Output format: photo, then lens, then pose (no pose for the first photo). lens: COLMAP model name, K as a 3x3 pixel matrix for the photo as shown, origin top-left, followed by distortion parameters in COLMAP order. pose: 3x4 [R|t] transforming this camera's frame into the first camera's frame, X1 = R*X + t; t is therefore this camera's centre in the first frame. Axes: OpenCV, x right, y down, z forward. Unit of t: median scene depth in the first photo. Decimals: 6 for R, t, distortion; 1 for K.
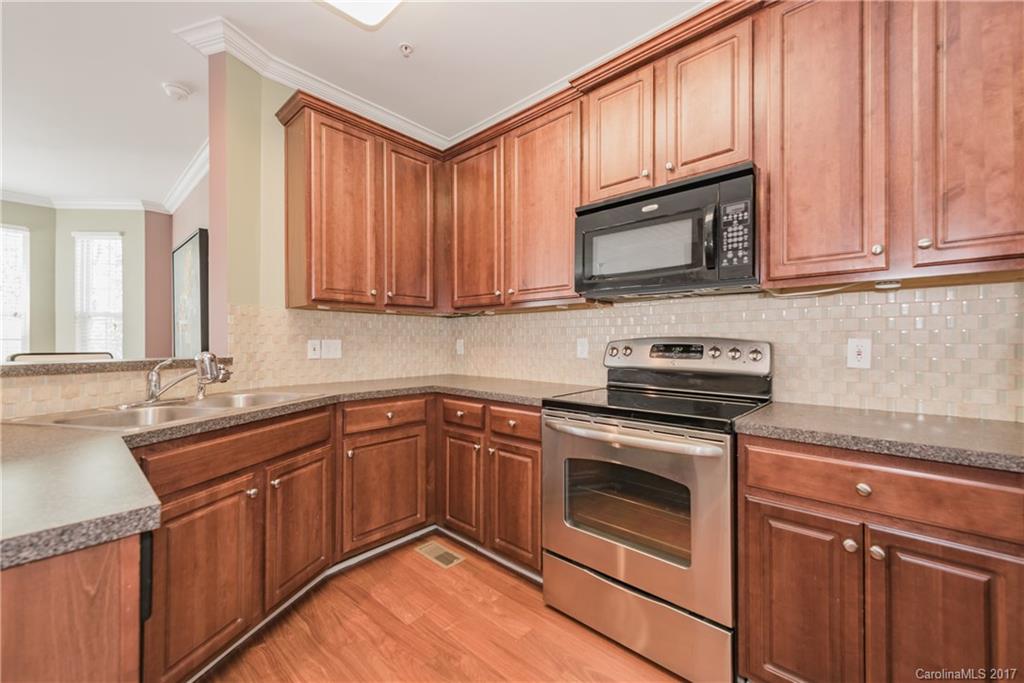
lens RADIAL K [[408.2, 0, 507.8], [0, 408.2, 339.4], [0, 0, 1]] dist [0.015598, -0.004057]
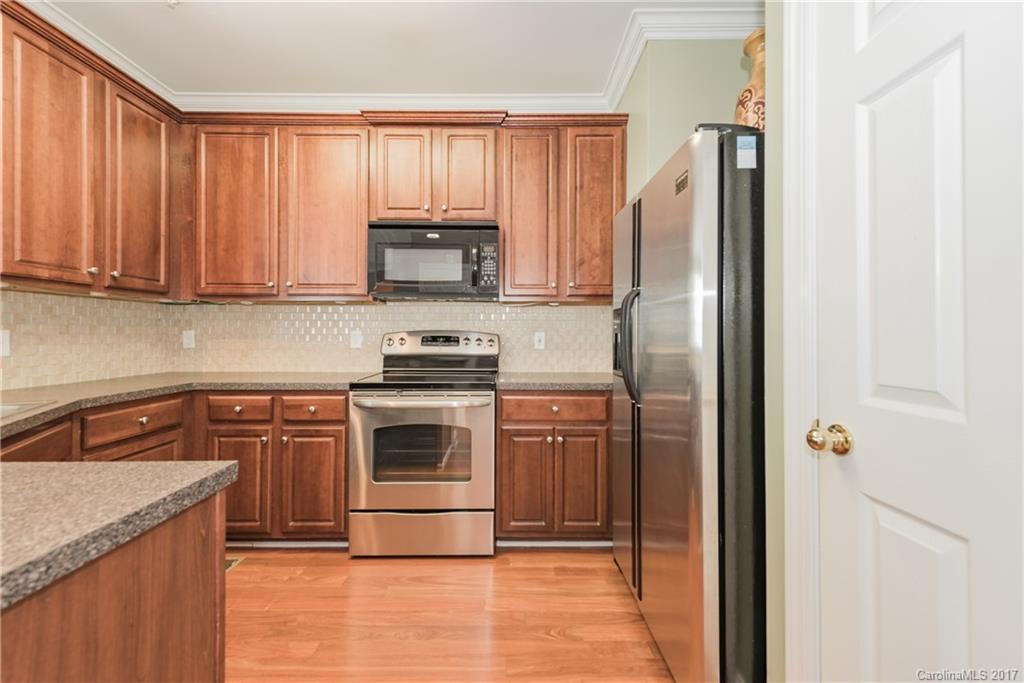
lens RADIAL K [[408.2, 0, 512.3], [0, 408.2, 334.9], [0, 0, 1]] dist [0.015598, -0.004057]
pose [[0.730987, 0.000167, 0.682391, -0.330707], [-0.005949, 0.999964, 0.006128, -0.001077], [-0.682365, -0.008539, 0.730962, -0.150720]]
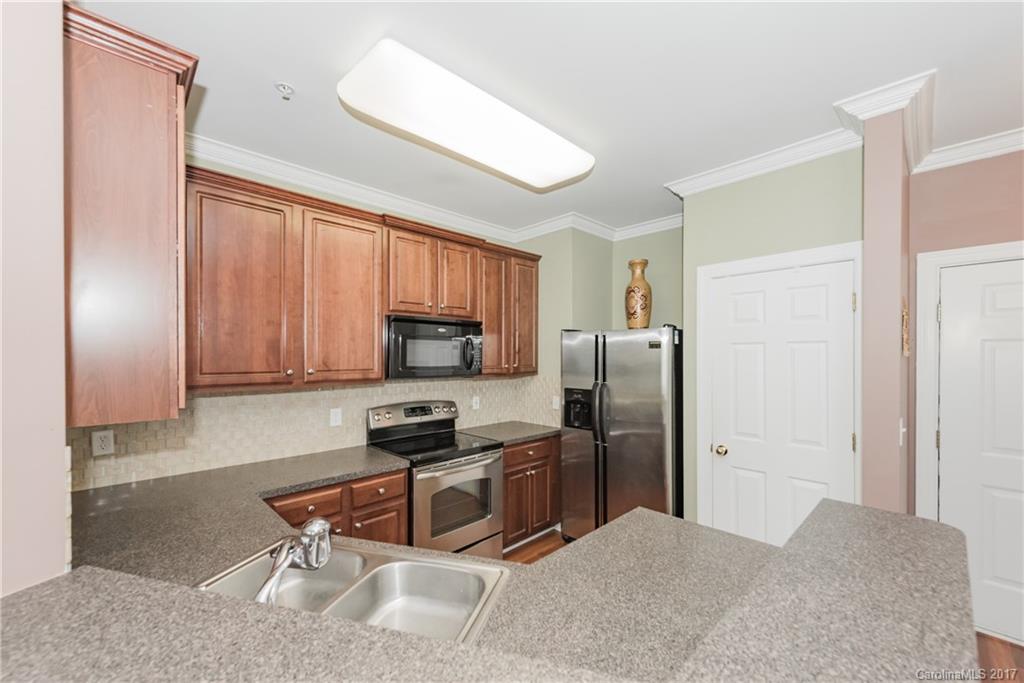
lens RADIAL K [[408.2, 0, 511.7], [0, 408.2, 357.9], [0, 0, 1]] dist [0.015598, -0.004057]
pose [[0.044249, -0.011137, 0.998958, -1.126573], [-0.008448, 0.999898, 0.011522, -0.194755], [-0.998985, -0.008949, 0.044150, 0.545439]]
